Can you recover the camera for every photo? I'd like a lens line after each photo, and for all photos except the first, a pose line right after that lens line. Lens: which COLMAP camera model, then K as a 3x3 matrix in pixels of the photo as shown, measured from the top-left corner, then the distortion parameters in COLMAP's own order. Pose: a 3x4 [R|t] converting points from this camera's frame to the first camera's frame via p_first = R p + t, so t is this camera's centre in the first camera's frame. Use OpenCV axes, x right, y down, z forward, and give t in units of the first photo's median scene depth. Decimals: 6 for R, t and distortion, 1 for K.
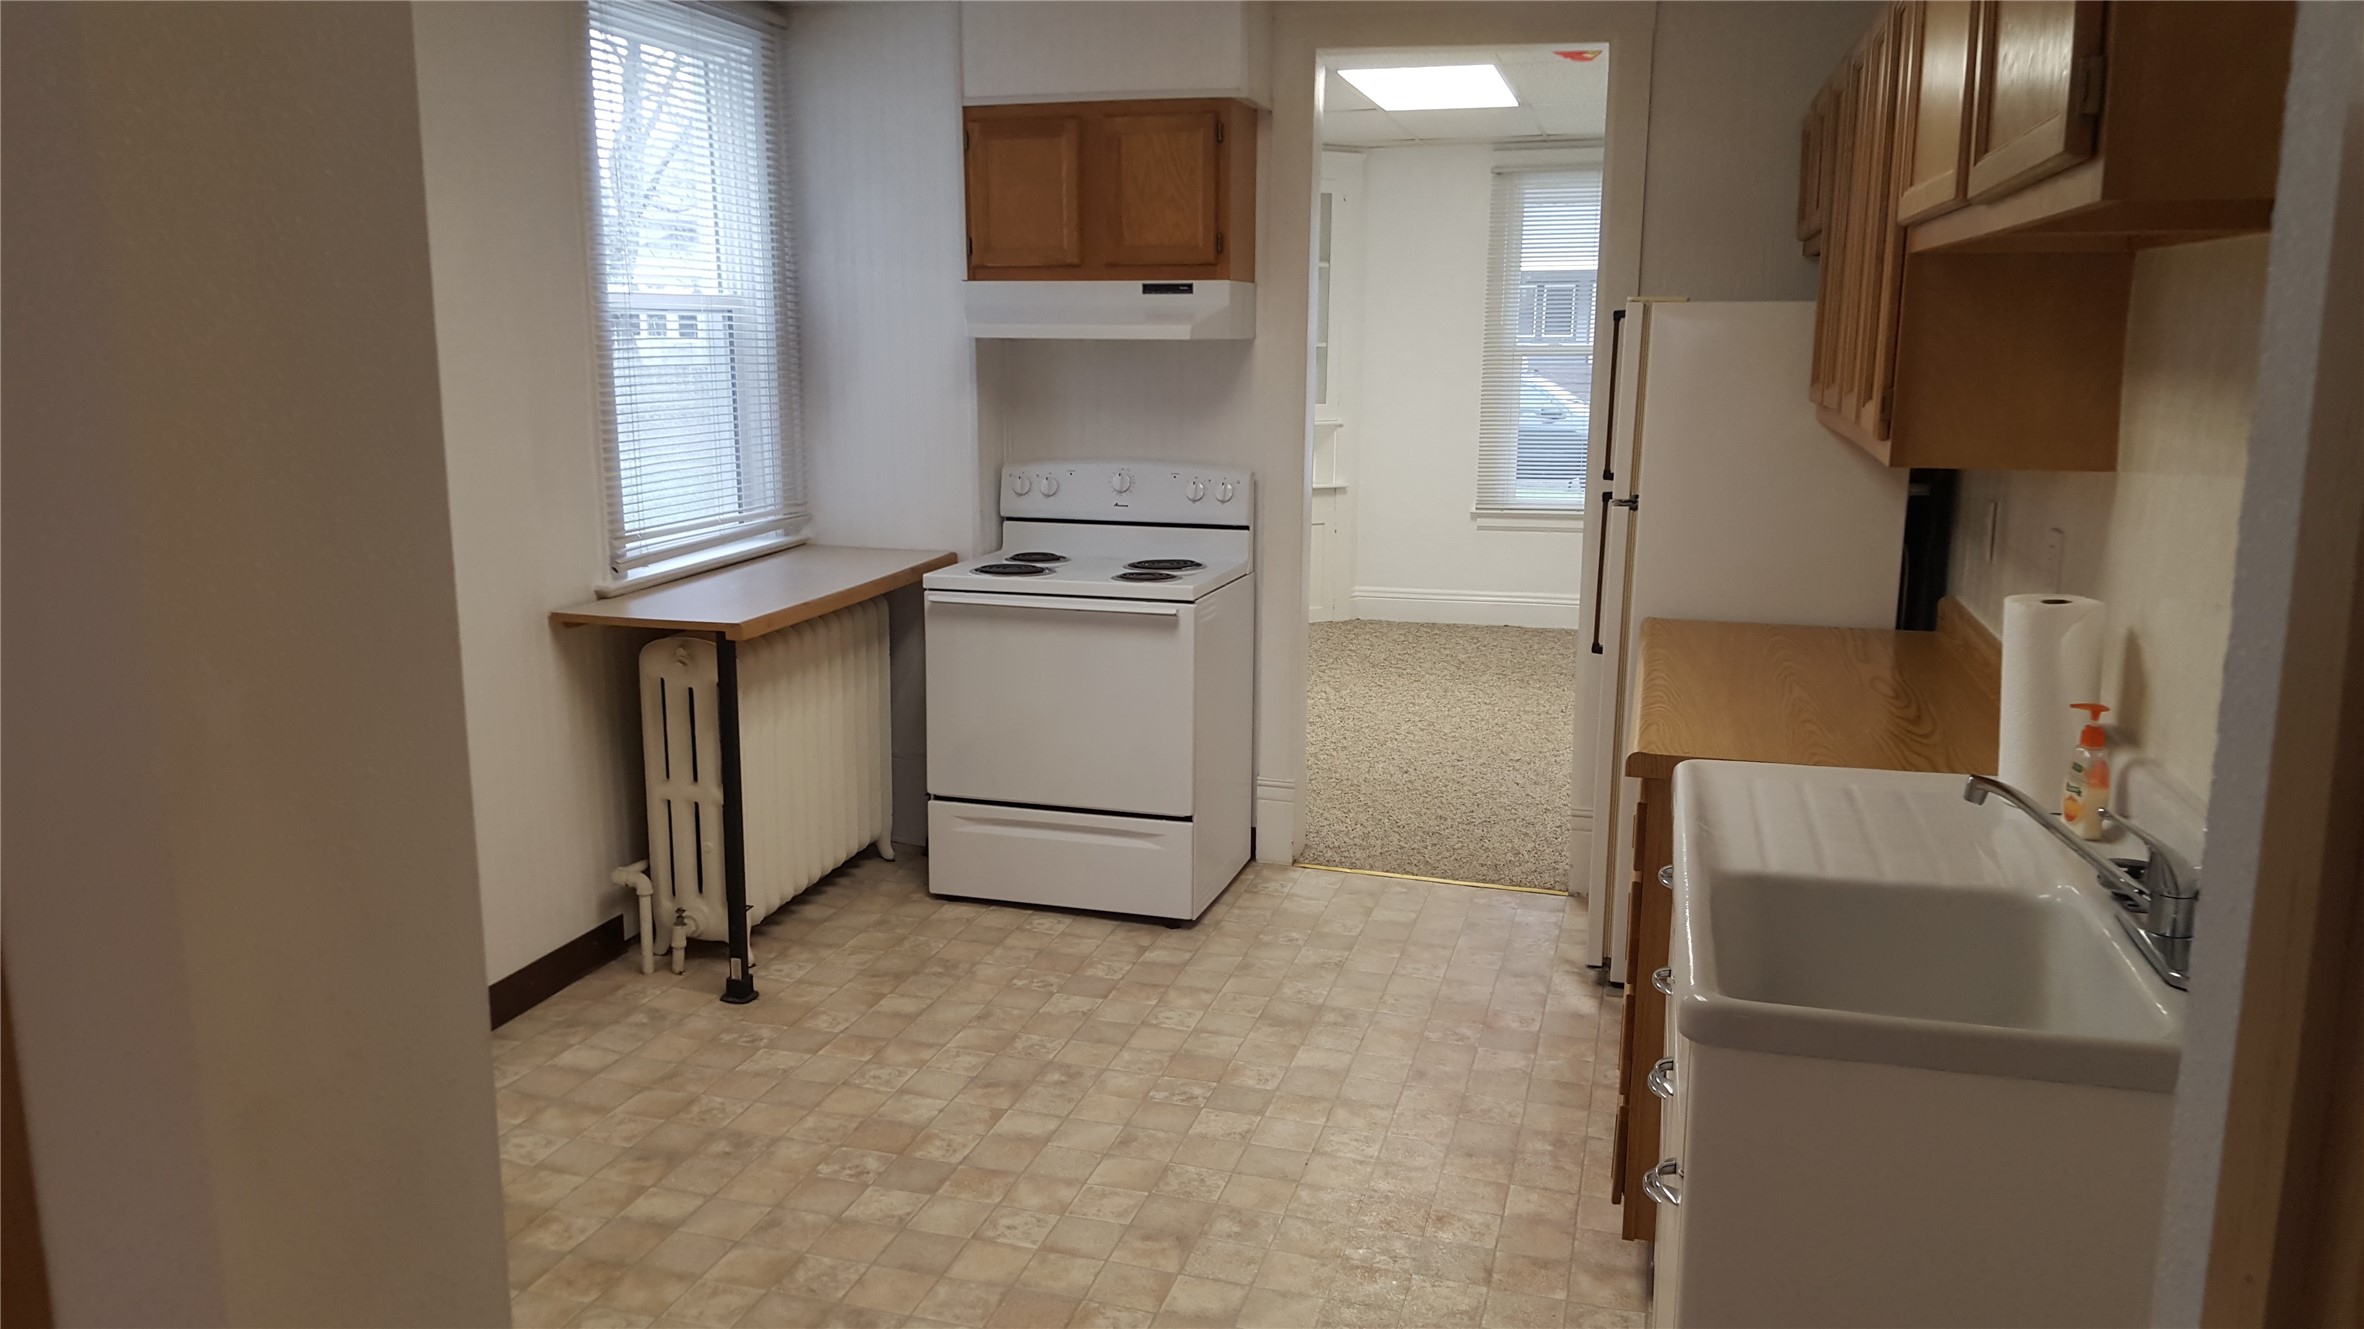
lens RADIAL K [[1688.9, 0, 1171.4], [0, 1688.9, 646.7], [0, 0, 1]] dist [0.111198, -0.127686]
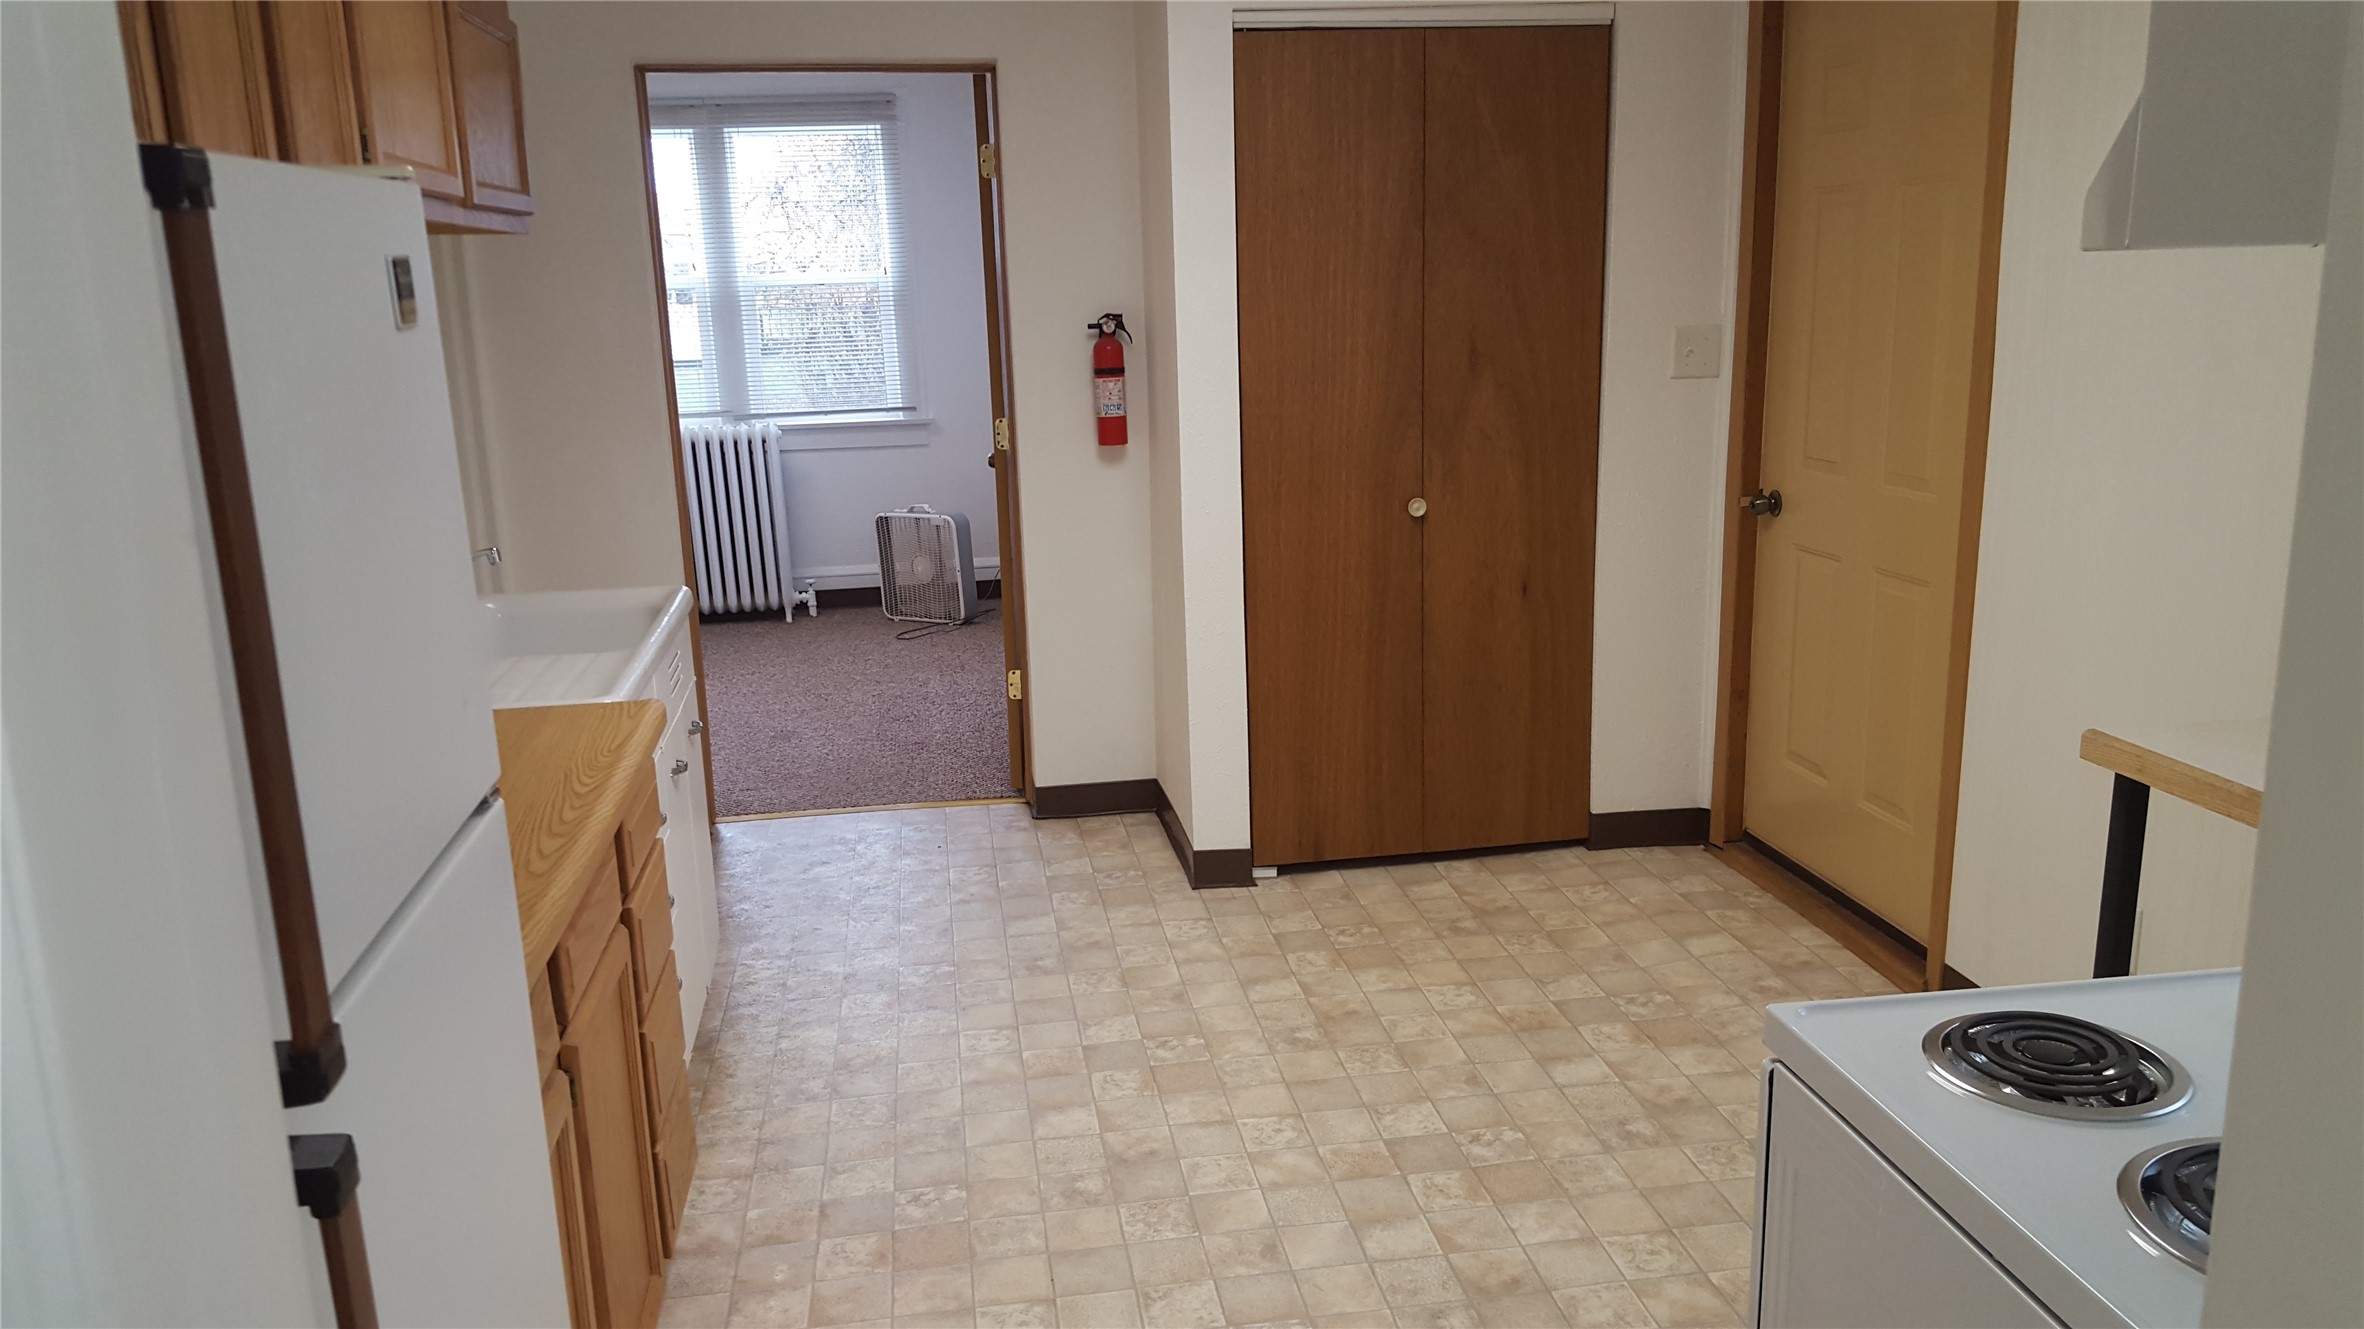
lens RADIAL K [[1688.9, 0, 1171.4], [0, 1688.9, 646.7], [0, 0, 1]] dist [0.111198, -0.127686]
pose [[-0.905353, 0.113866, -0.409109, 0.335430], [-0.050649, 0.927551, 0.370248, -0.298015], [0.421629, 0.355926, -0.833994, 1.621935]]
